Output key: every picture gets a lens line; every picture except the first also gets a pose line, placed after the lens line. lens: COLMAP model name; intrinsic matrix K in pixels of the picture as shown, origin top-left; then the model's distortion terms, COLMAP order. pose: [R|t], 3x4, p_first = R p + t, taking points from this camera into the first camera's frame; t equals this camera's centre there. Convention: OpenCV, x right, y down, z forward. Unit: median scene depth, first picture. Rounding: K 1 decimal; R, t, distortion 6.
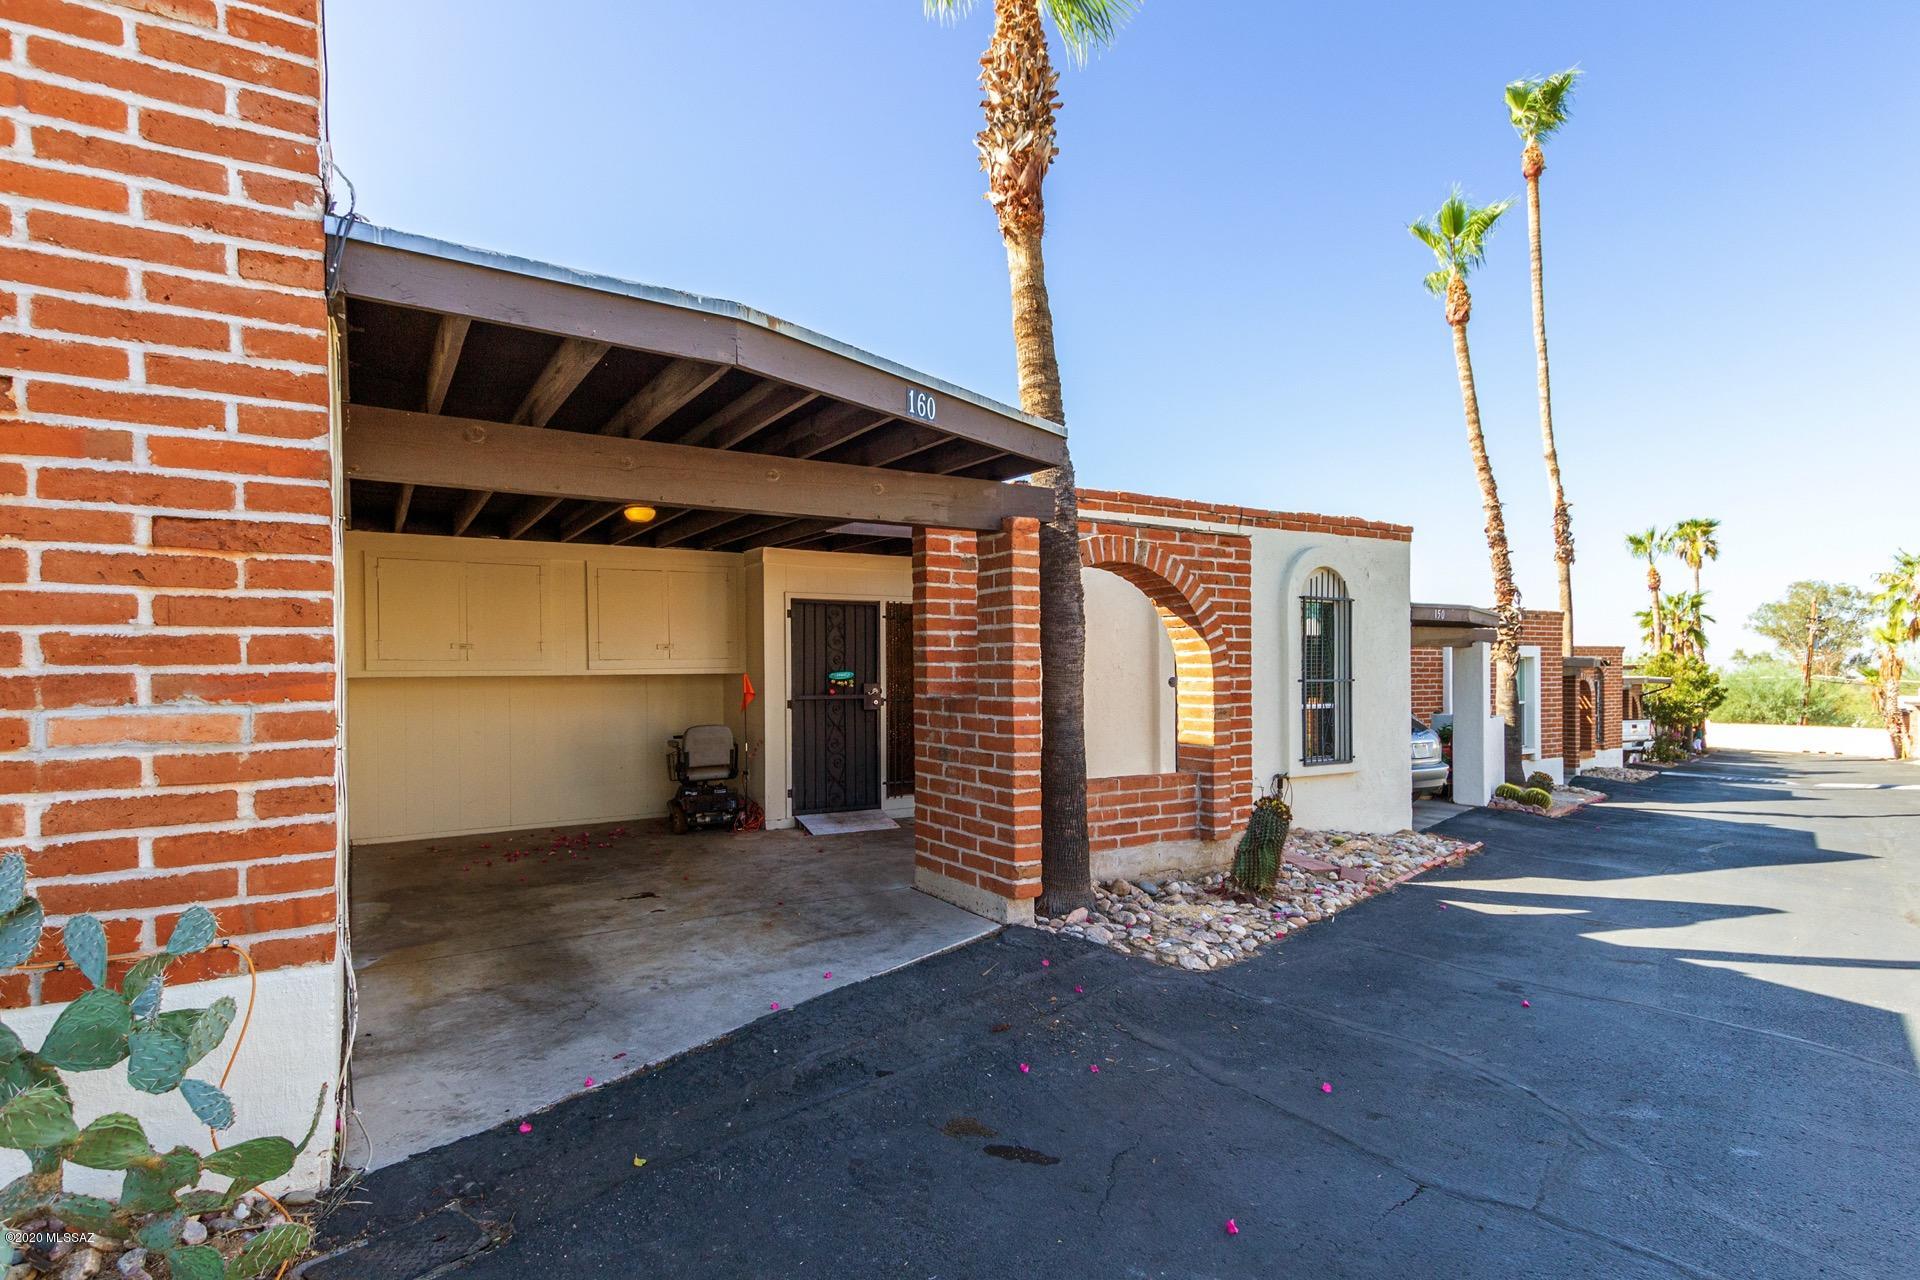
lens RADIAL K [[979.2, 0, 969.0], [0, 979.2, 653.1], [0, 0, 1]] dist [0.002334, -0.000162]
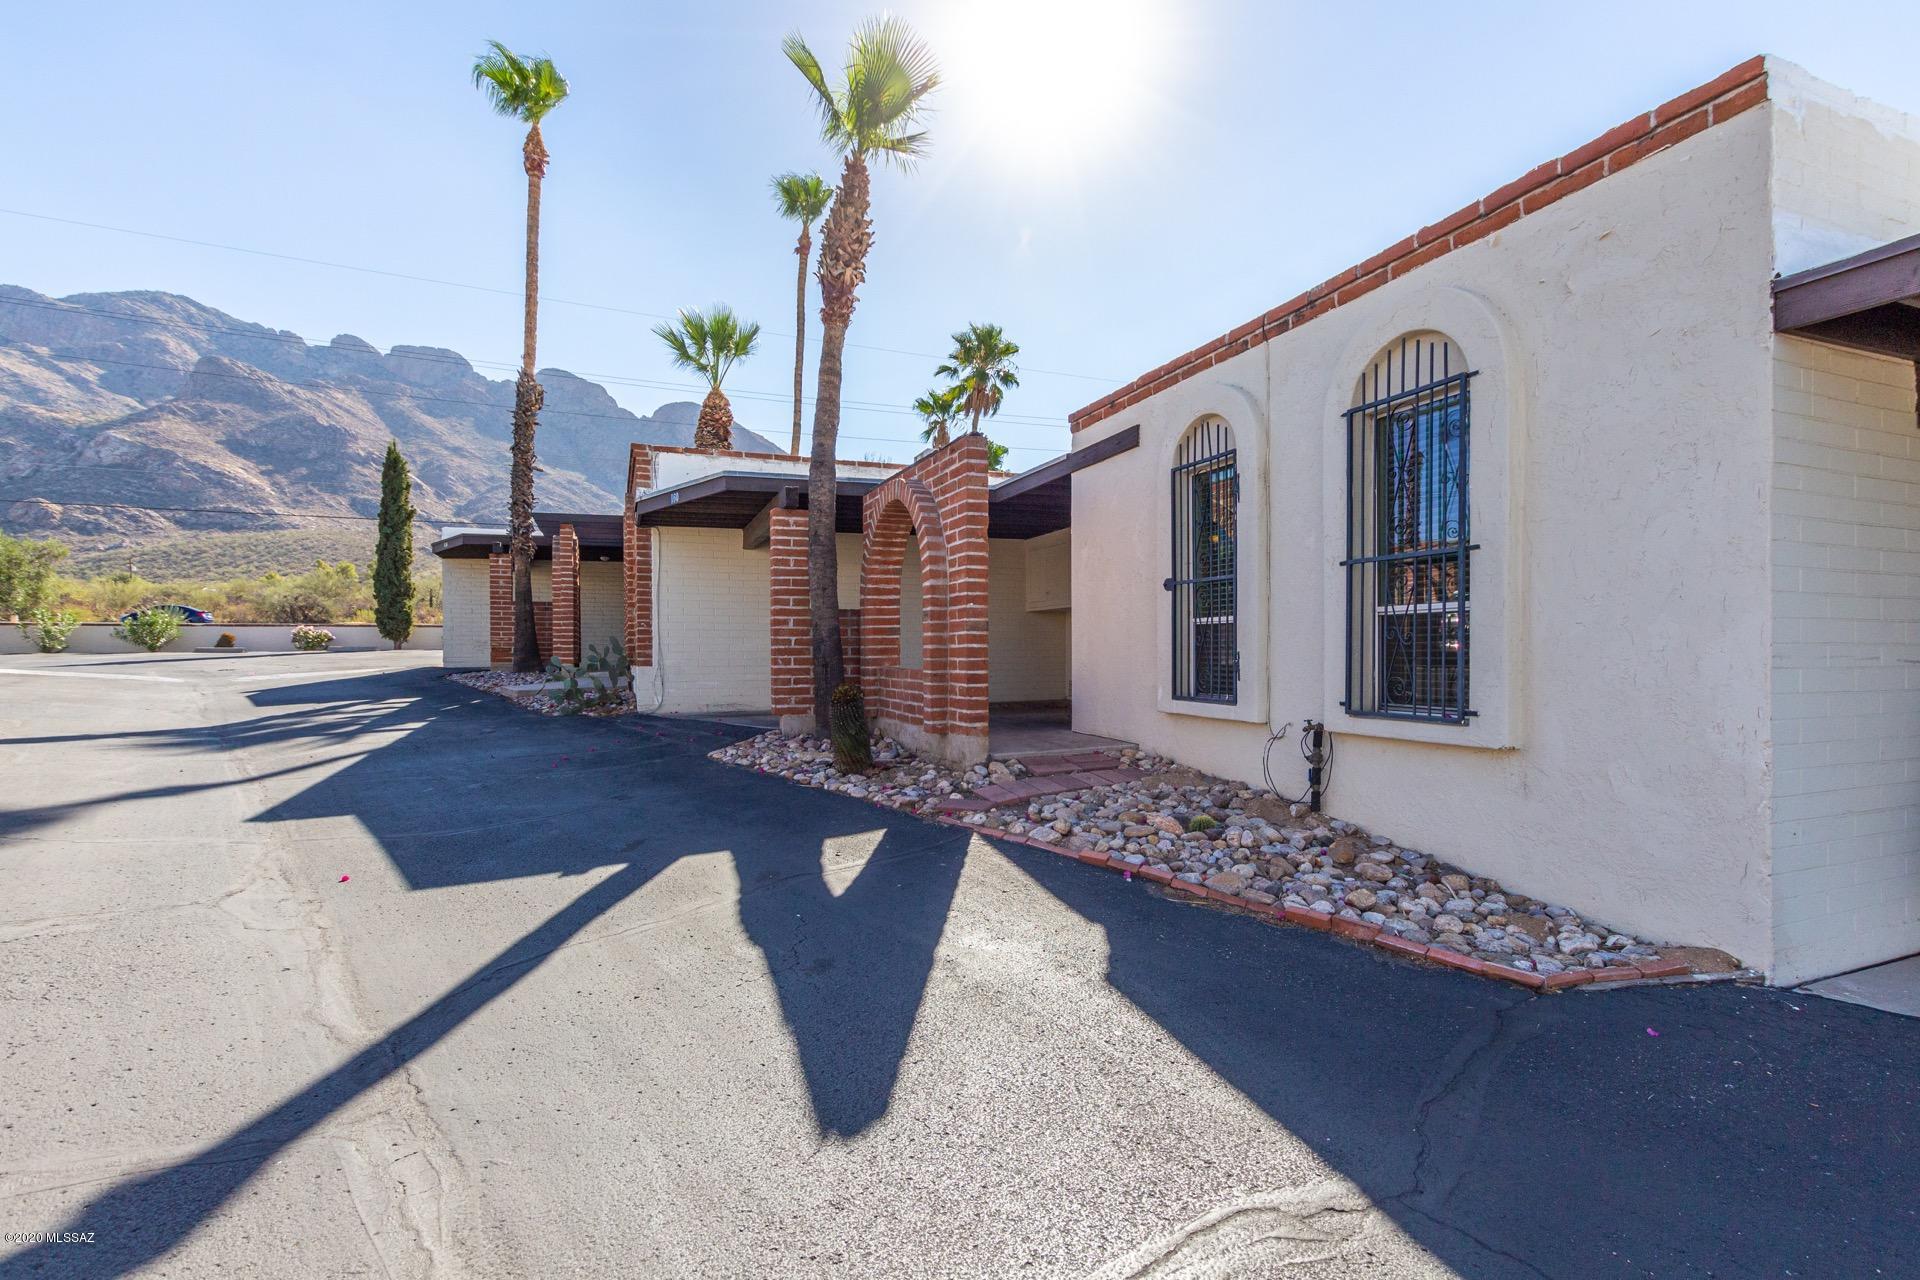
lens RADIAL K [[918.7, 0, 967.3], [0, 918.7, 655.3], [0, 0, 1]] dist [0.012540, -0.006554]
pose [[-0.174083, 0.011941, -0.984659, 0.882712], [-0.004643, 0.999905, 0.012946, 0.076449], [0.984720, 0.006826, -0.174011, 0.867986]]
